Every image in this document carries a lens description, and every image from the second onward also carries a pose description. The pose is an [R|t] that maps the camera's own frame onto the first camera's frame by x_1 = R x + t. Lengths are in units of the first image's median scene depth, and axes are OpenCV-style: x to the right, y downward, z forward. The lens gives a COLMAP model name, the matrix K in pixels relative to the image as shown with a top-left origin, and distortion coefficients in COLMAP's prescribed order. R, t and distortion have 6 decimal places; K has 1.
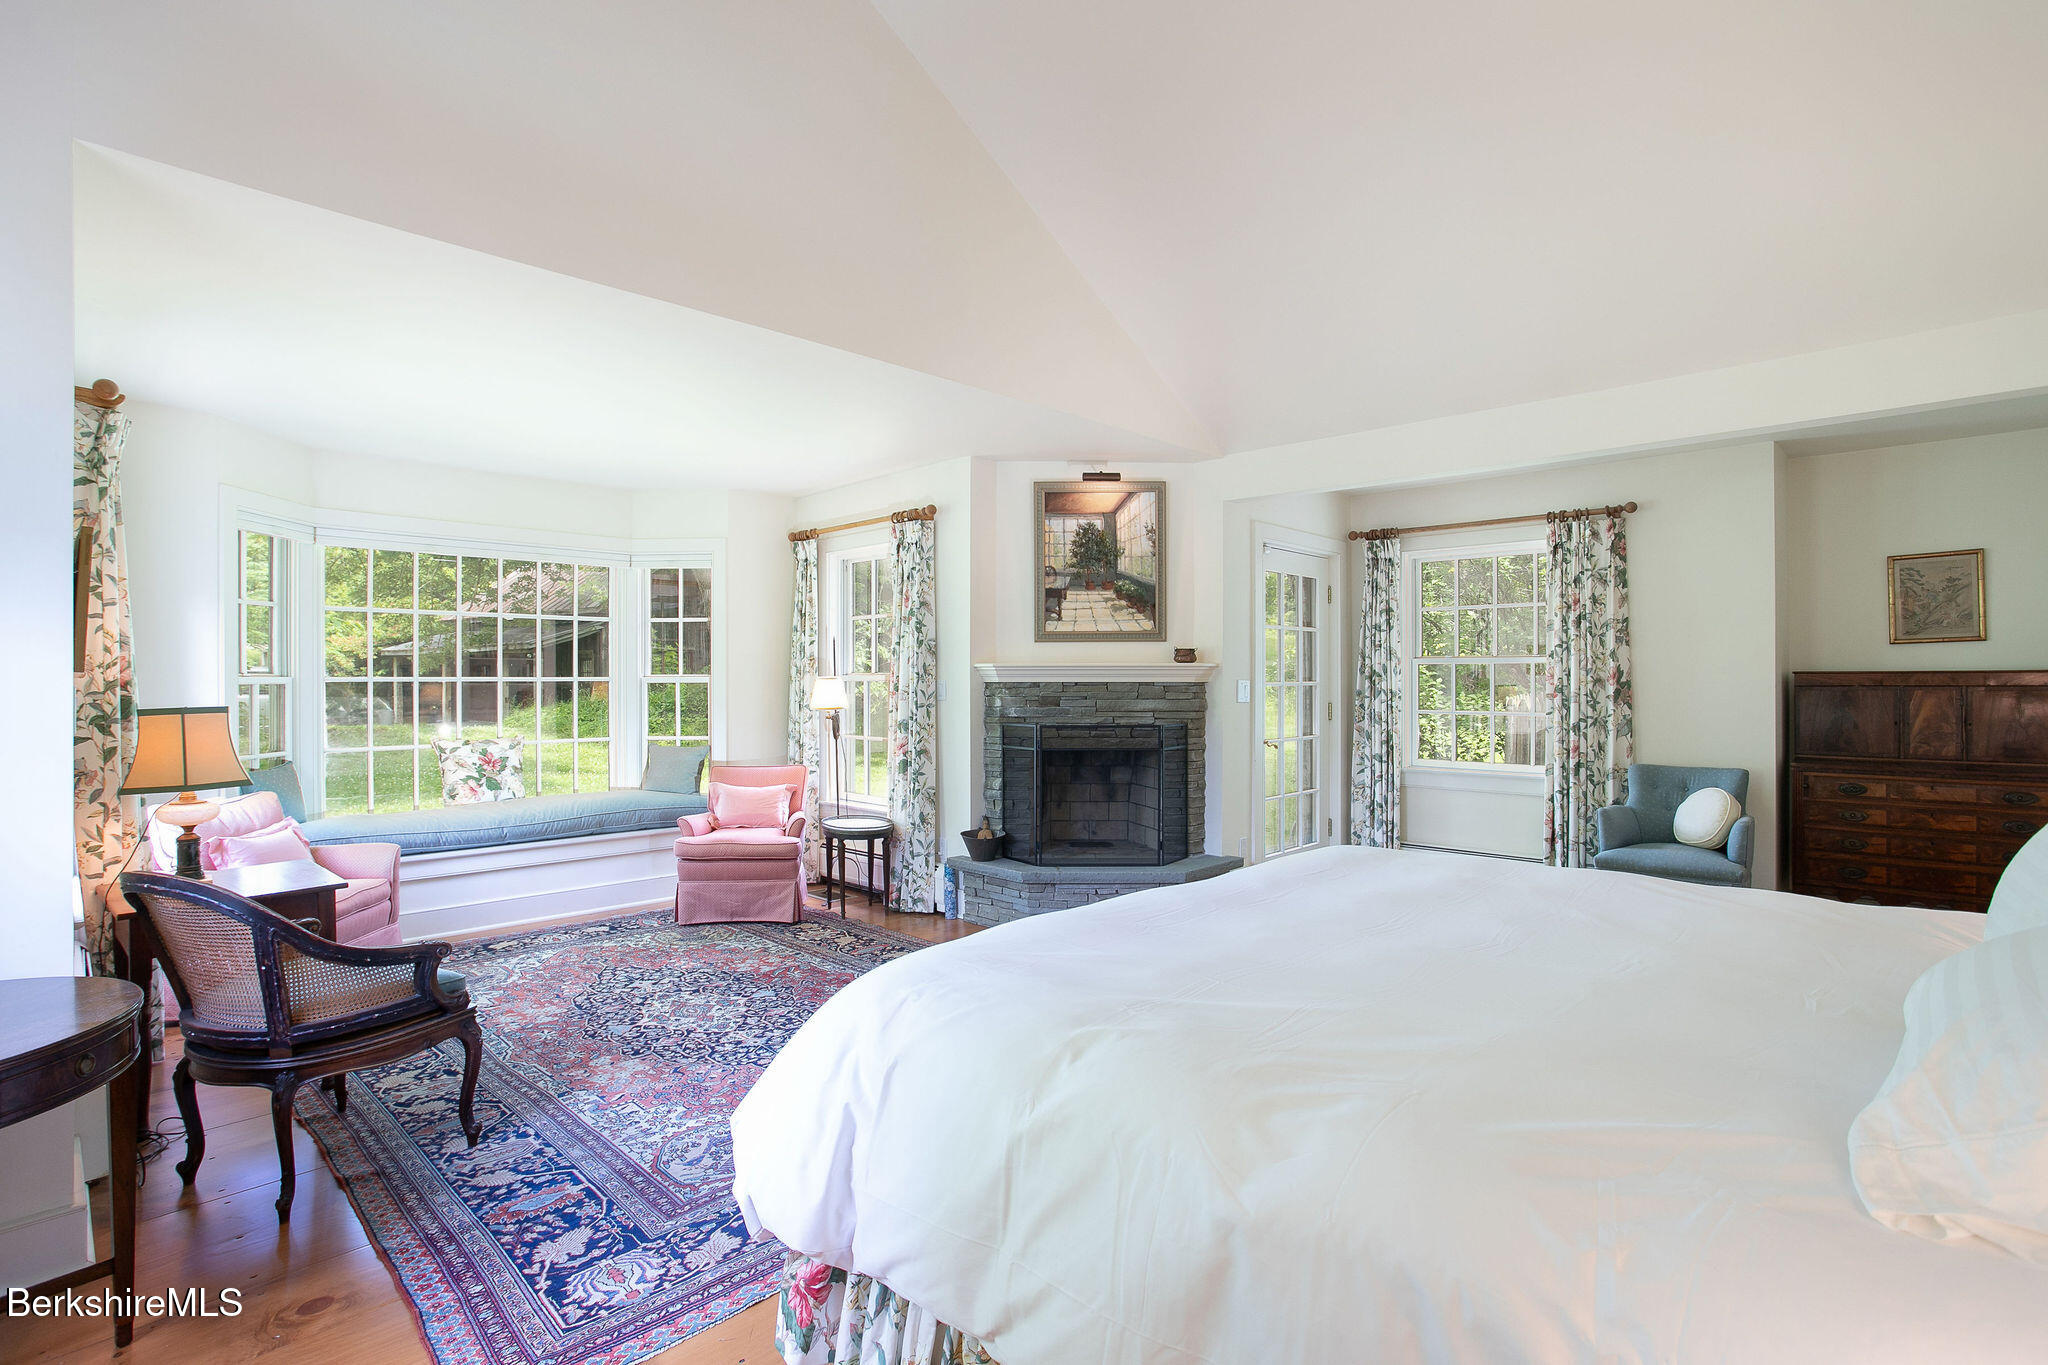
lens RADIAL K [[989.0, 0, 1015.5], [0, 989.0, 678.0], [0, 0, 1]] dist [-0.061843, 0.033127]
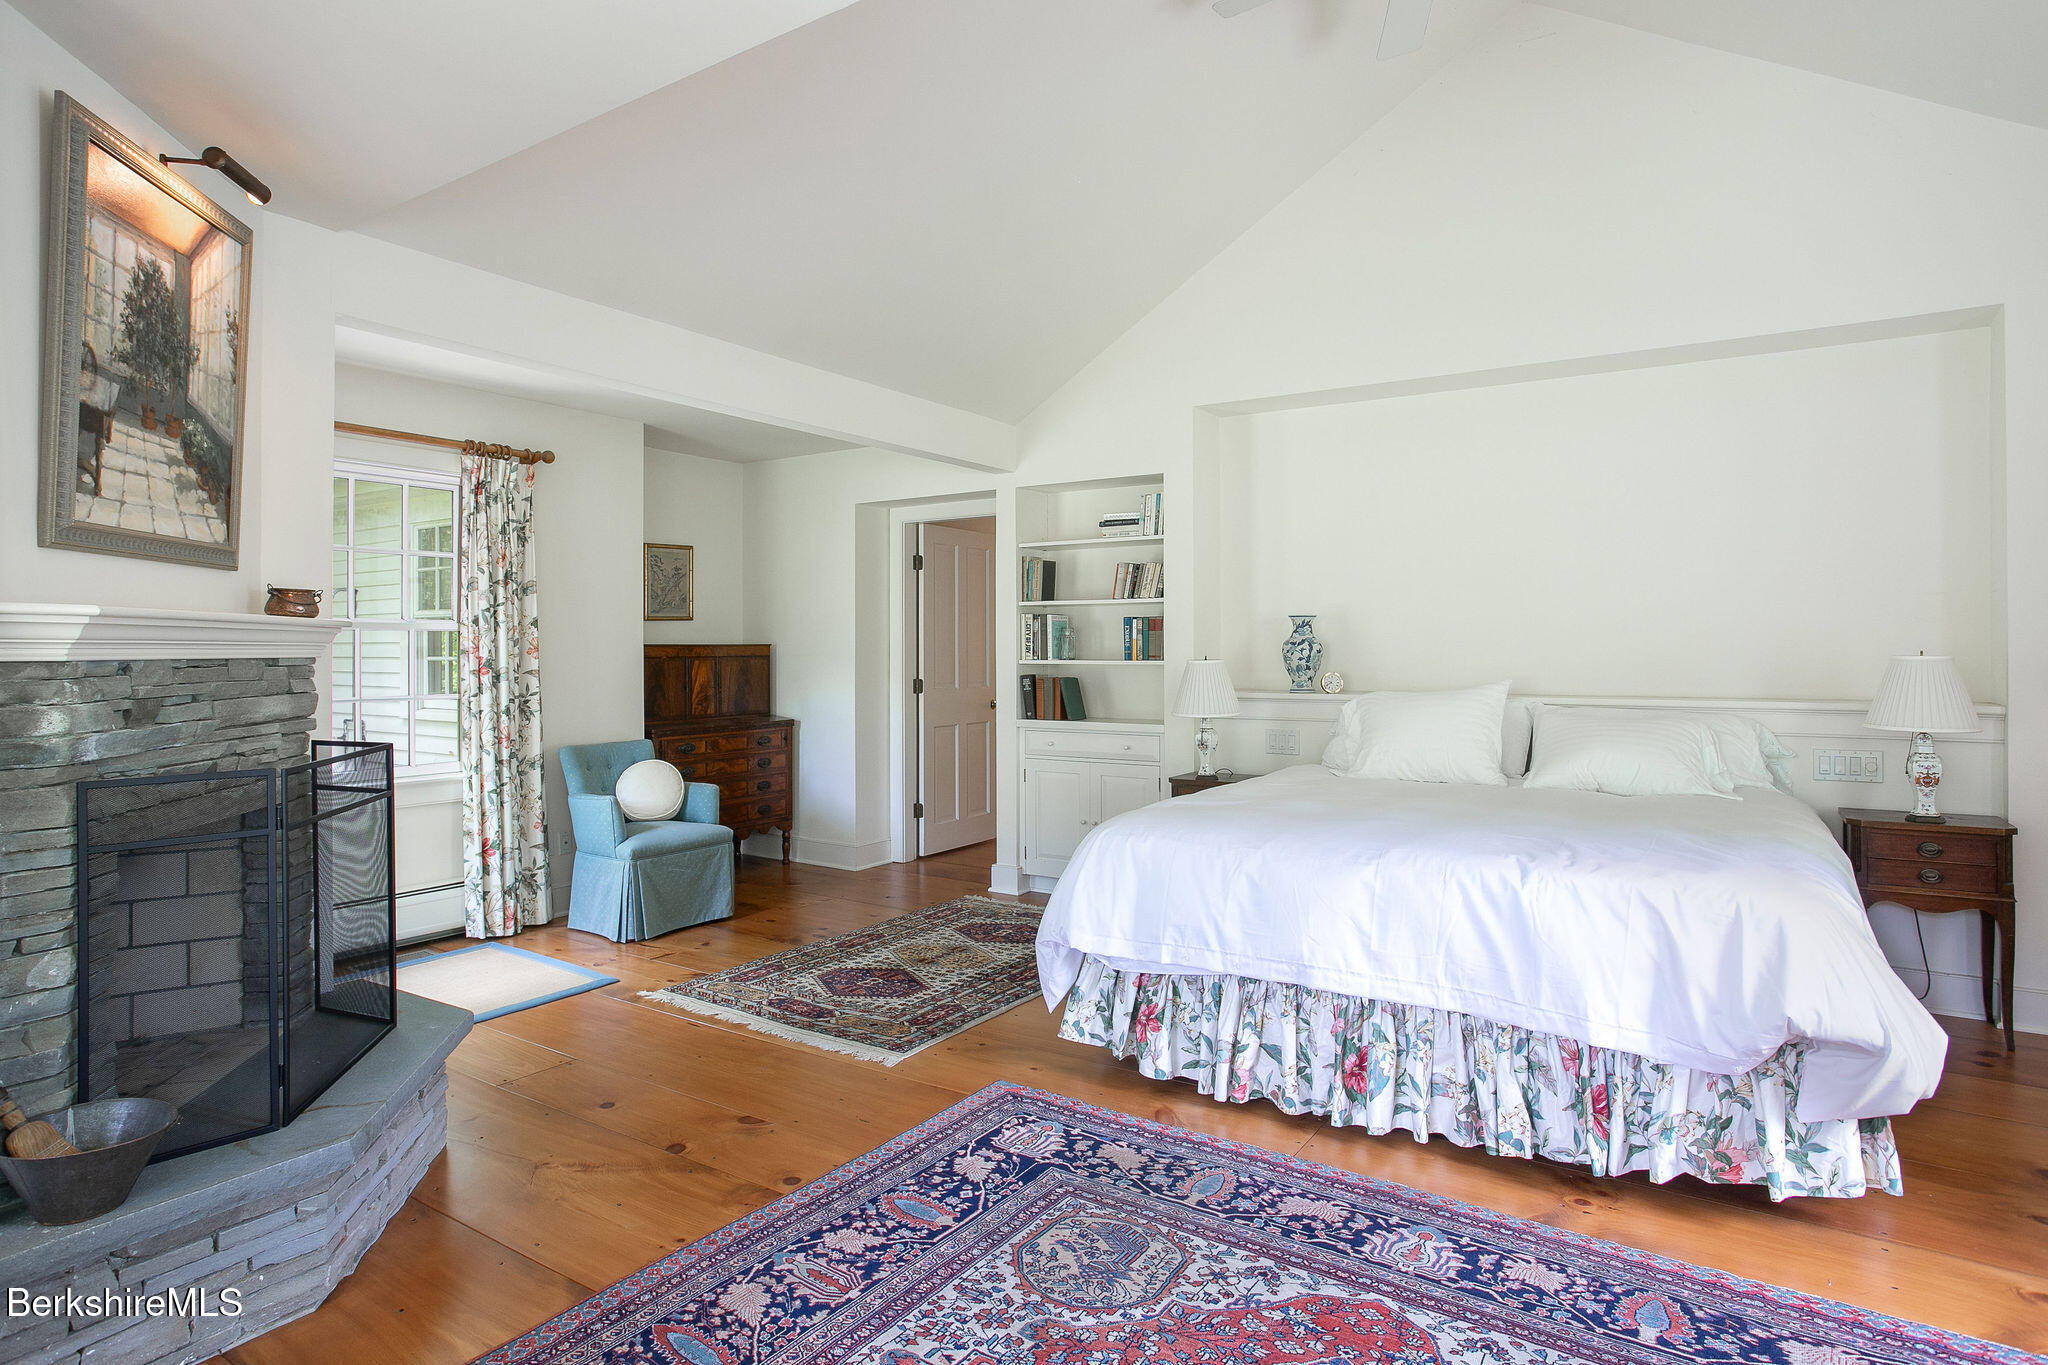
lens RADIAL K [[1149.4, 0, 1024.1], [0, 1149.4, 654.9], [0, 0, 1]] dist [-0.050675, 0.030528]
pose [[-0.199042, -0.002535, 0.979988, -0.447296], [0.000431, 0.999996, 0.002674, 0.001330], [-0.979991, 0.000954, -0.199040, 0.750036]]
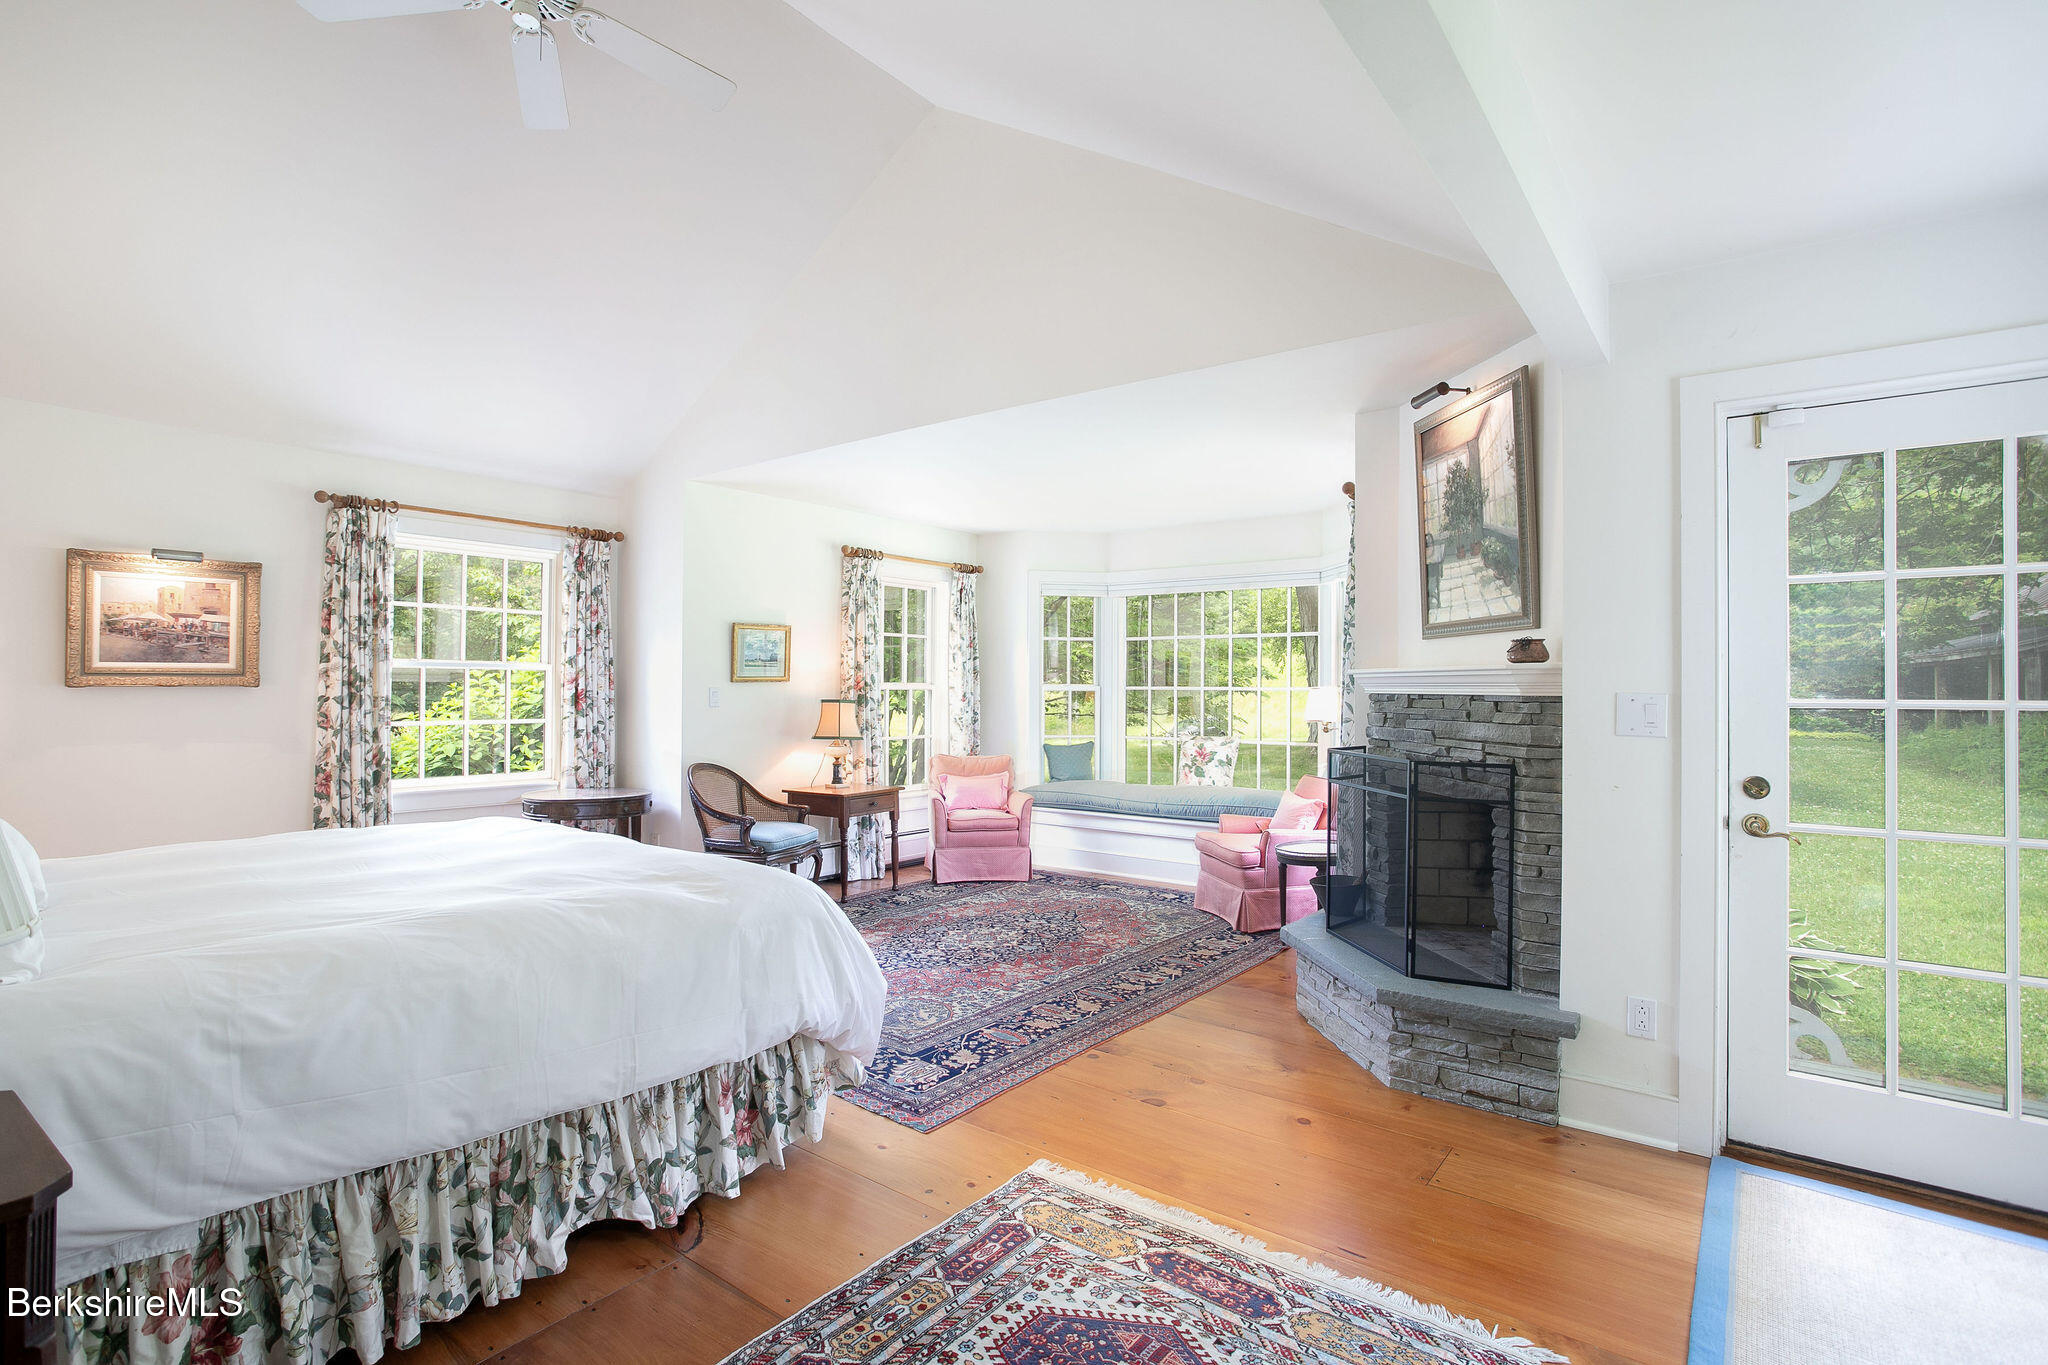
lens RADIAL K [[989.0, 0, 1015.5], [0, 989.0, 678.0], [0, 0, 1]] dist [-0.061843, 0.033127]
pose [[0.133925, -0.006913, -0.990967, 0.705891], [-0.007362, 0.999941, -0.007971, 0.000235], [0.990964, 0.008363, 0.133866, 0.613186]]
